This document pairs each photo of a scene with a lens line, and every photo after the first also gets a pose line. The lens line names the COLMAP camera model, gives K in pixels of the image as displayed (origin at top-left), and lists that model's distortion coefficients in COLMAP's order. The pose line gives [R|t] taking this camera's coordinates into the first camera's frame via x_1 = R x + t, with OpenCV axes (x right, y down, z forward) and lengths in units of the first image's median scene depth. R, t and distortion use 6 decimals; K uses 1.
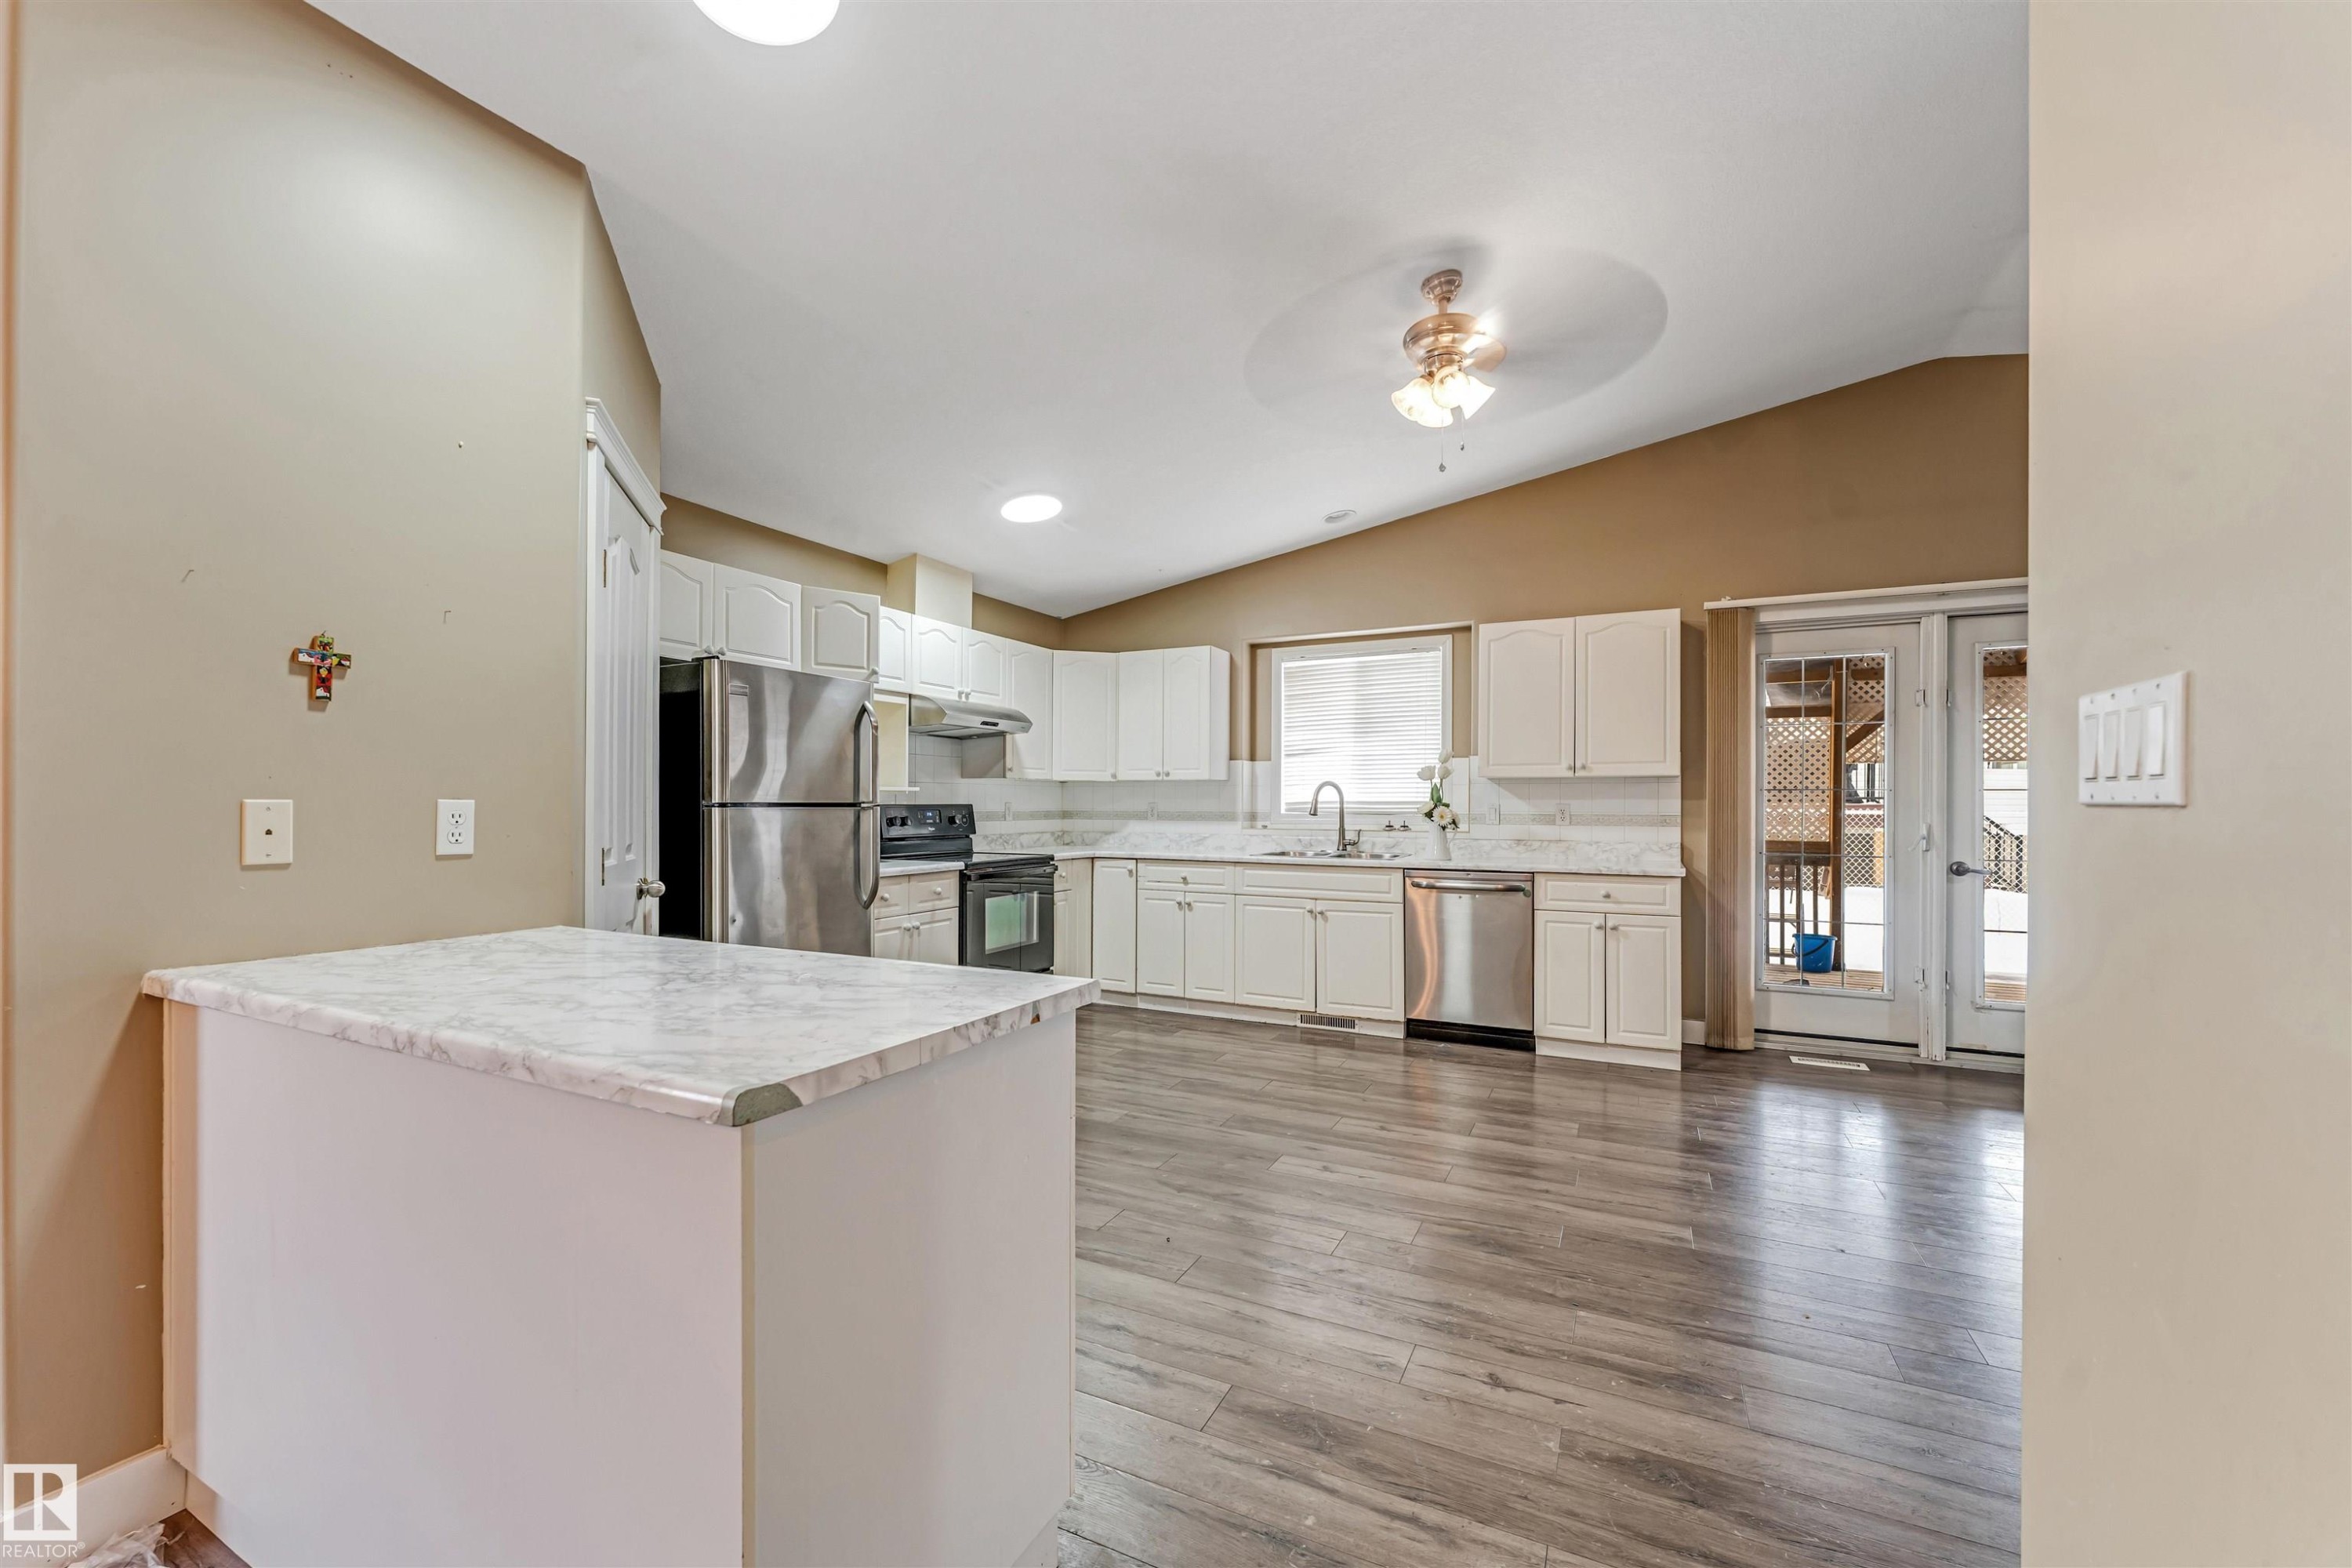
lens RADIAL K [[945.5, 0, 1151.4], [0, 945.5, 805.1], [0, 0, 1]] dist [-0.005491, 0.000255]
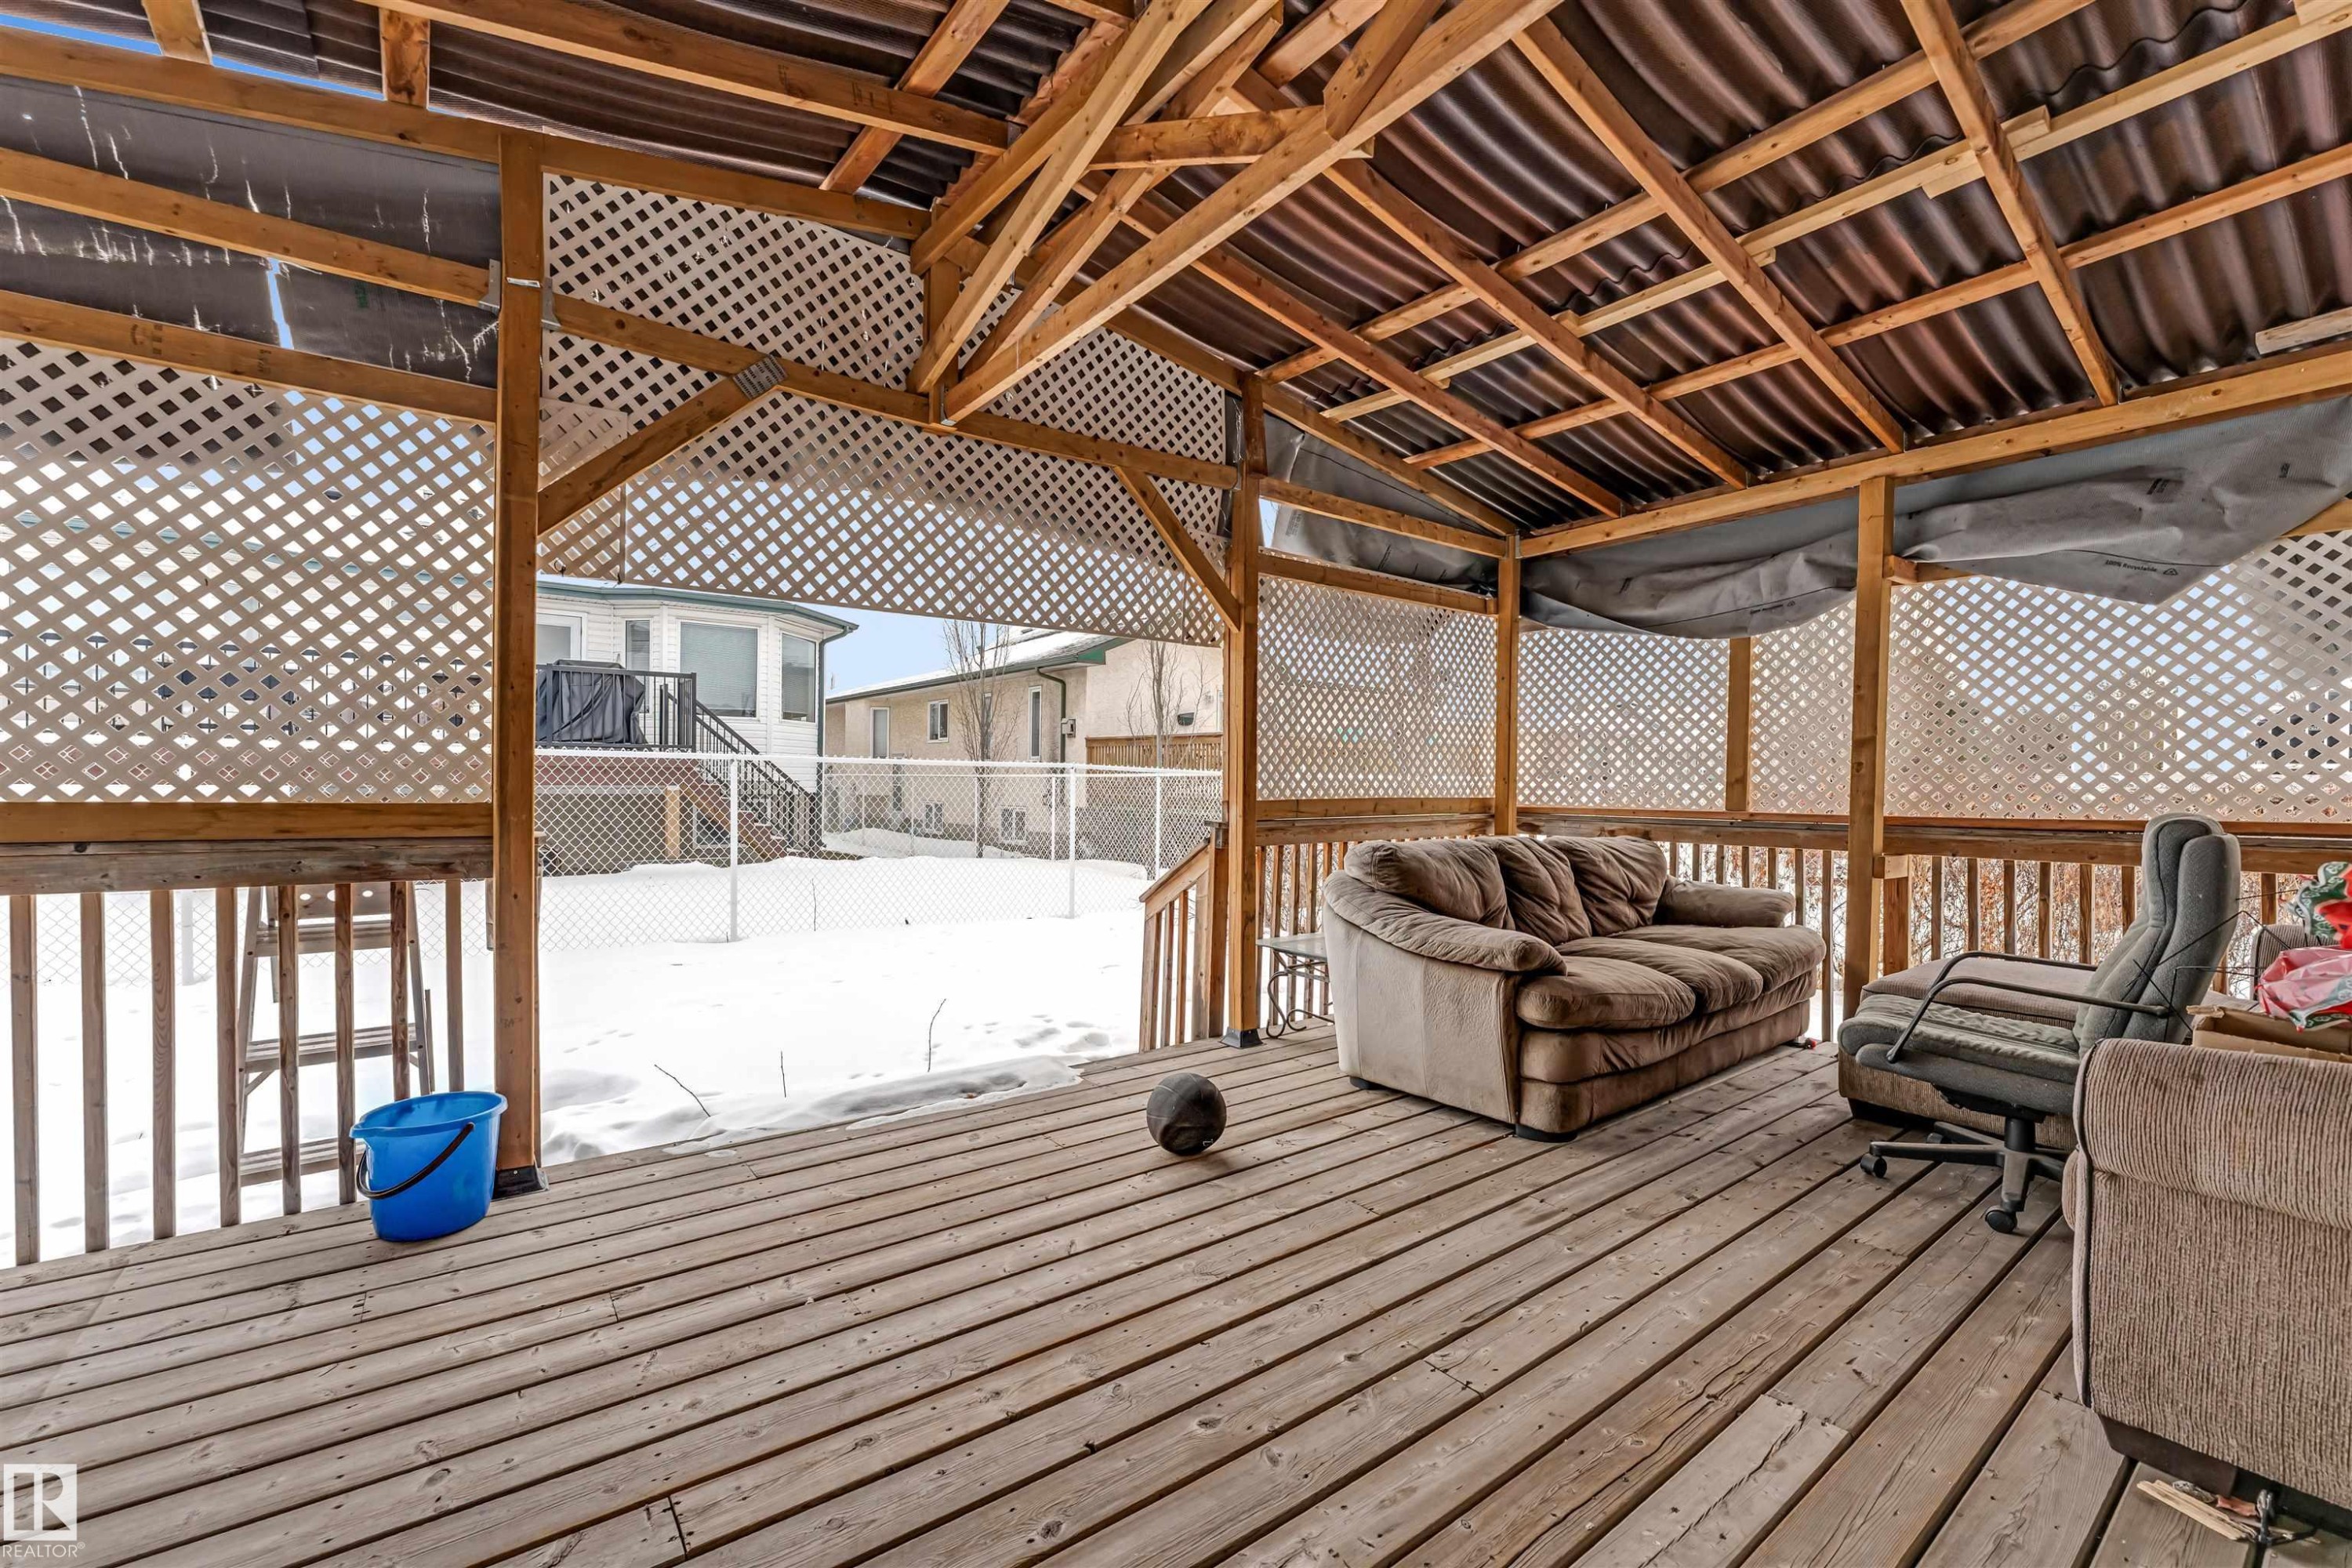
lens RADIAL K [[945.5, 0, 1154.3], [0, 945.5, 787.3], [0, 0, 1]] dist [-0.005491, 0.000255]
pose [[0.428710, -0.012451, 0.903356, 0.827859], [-0.009948, 0.999779, 0.018501, 0.040944], [-0.903387, -0.016918, 0.428492, 1.031041]]
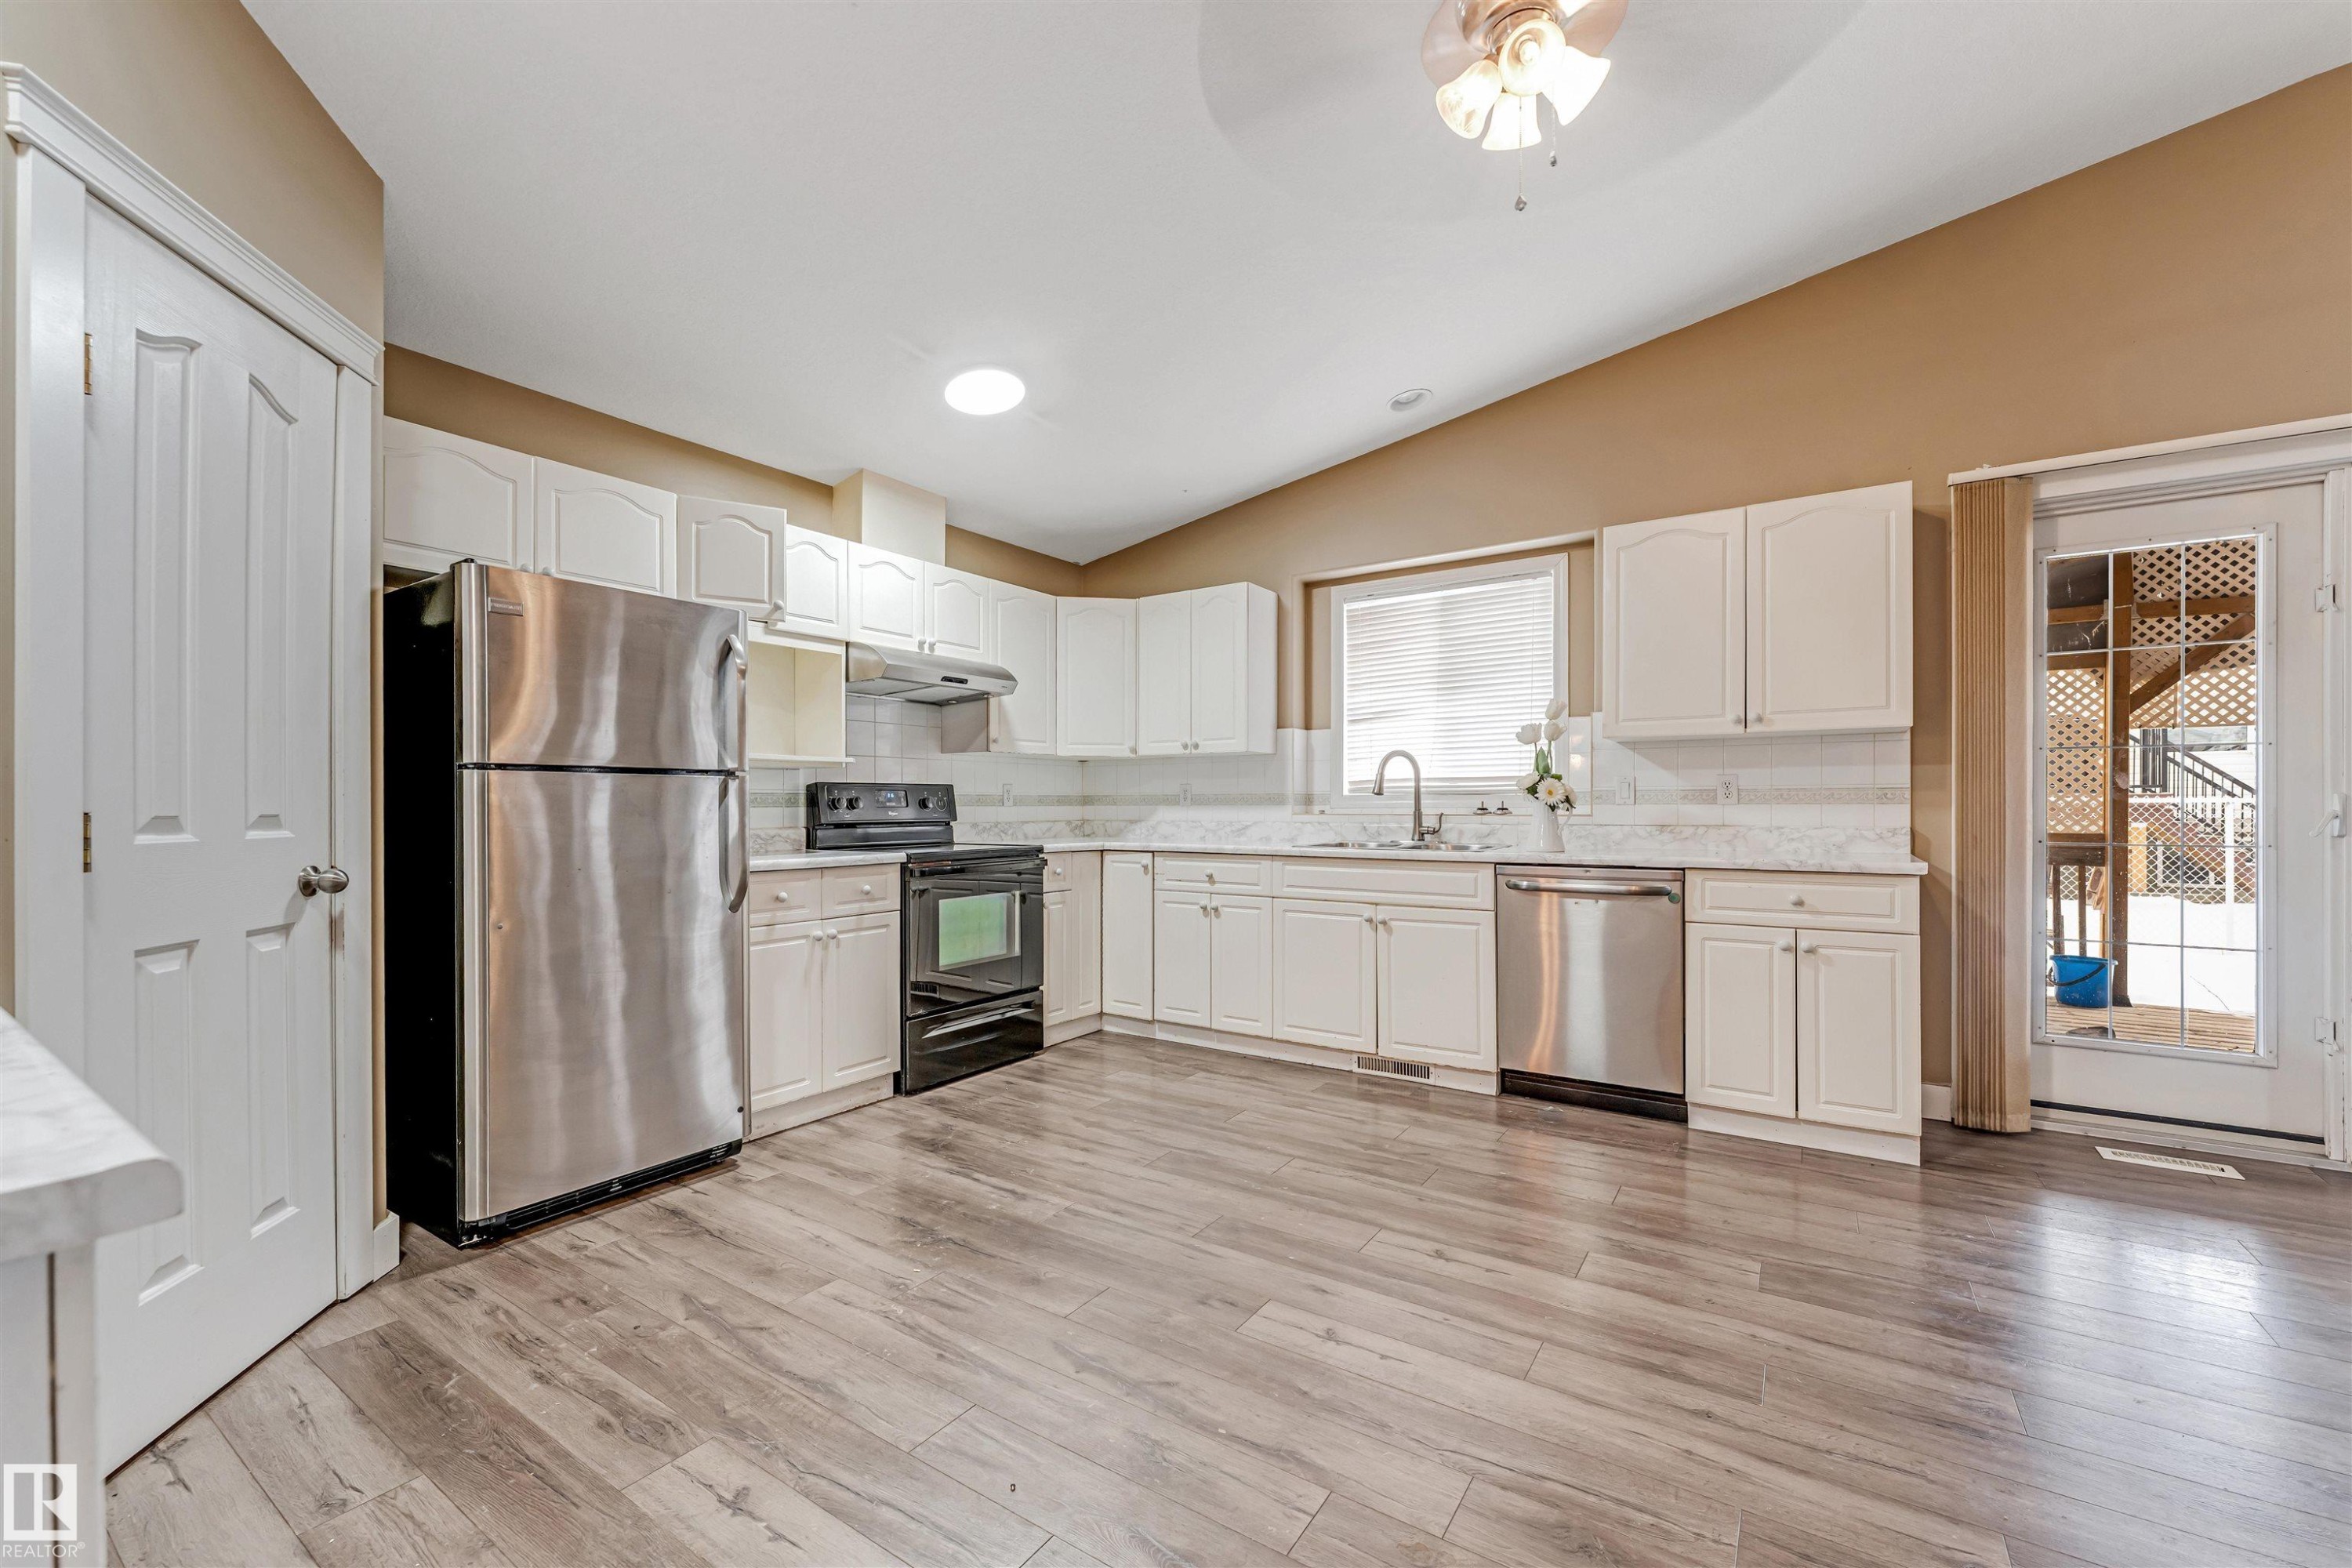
lens RADIAL K [[945.5, 0, 1144.0], [0, 945.5, 811.1], [0, 0, 1]] dist [-0.005491, 0.000255]
pose [[0.990695, -0.004634, -0.136018, 0.098122], [0.005161, 0.999980, 0.003519, 0.022912], [0.135999, -0.004189, 0.990700, 0.239837]]
